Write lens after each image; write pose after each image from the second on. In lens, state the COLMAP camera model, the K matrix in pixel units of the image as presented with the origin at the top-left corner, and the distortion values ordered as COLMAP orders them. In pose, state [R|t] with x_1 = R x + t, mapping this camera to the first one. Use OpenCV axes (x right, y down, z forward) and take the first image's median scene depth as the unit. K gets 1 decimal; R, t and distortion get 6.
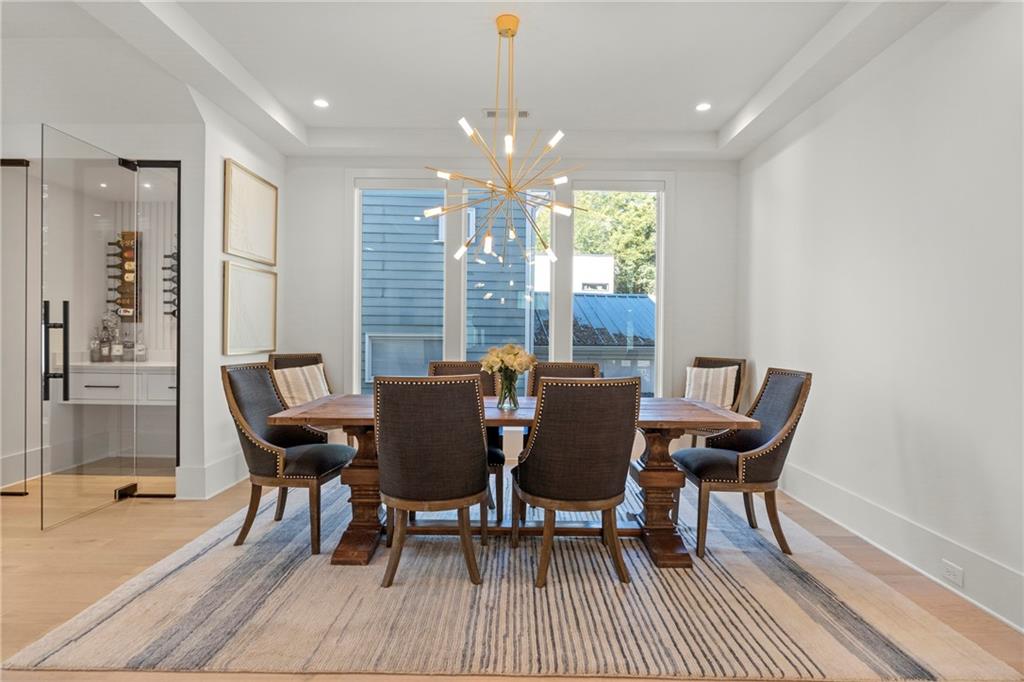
lens RADIAL K [[567.7, 0, 512.0], [0, 567.7, 341.0], [0, 0, 1]] dist [-0.001792, -0.001428]
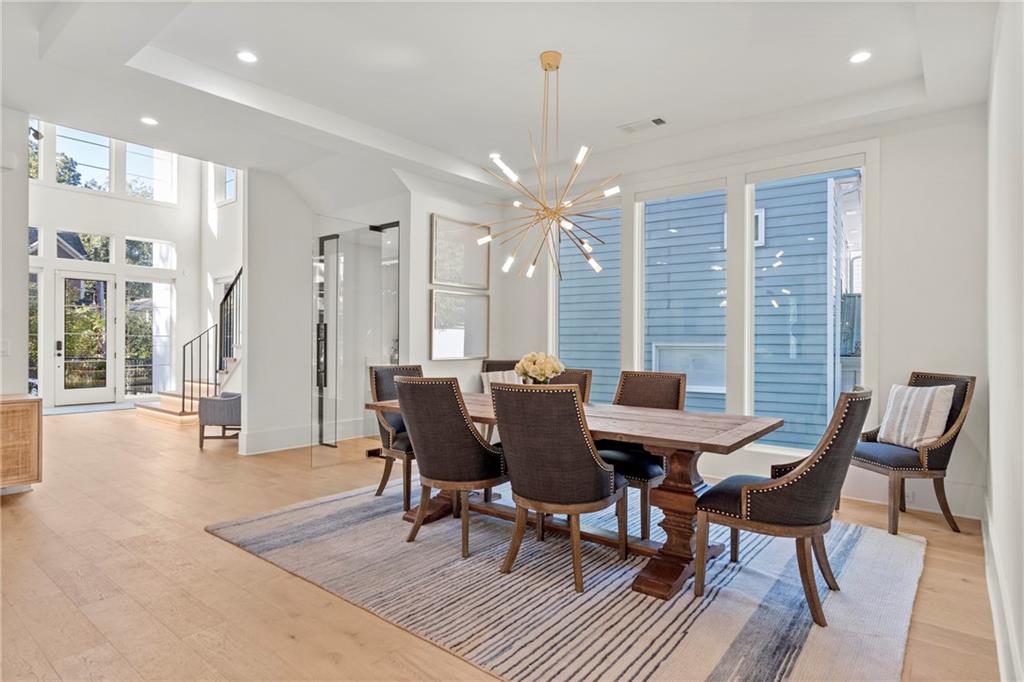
lens RADIAL K [[548.8, 0, 512.0], [0, 548.8, 341.0], [0, 0, 1]] dist [-0.000513, 0.000651]
pose [[0.785932, -0.007105, -0.618272, 0.598566], [-0.004182, 0.999850, -0.016806, 0.001633], [0.618299, 0.015794, 0.785784, 0.137387]]
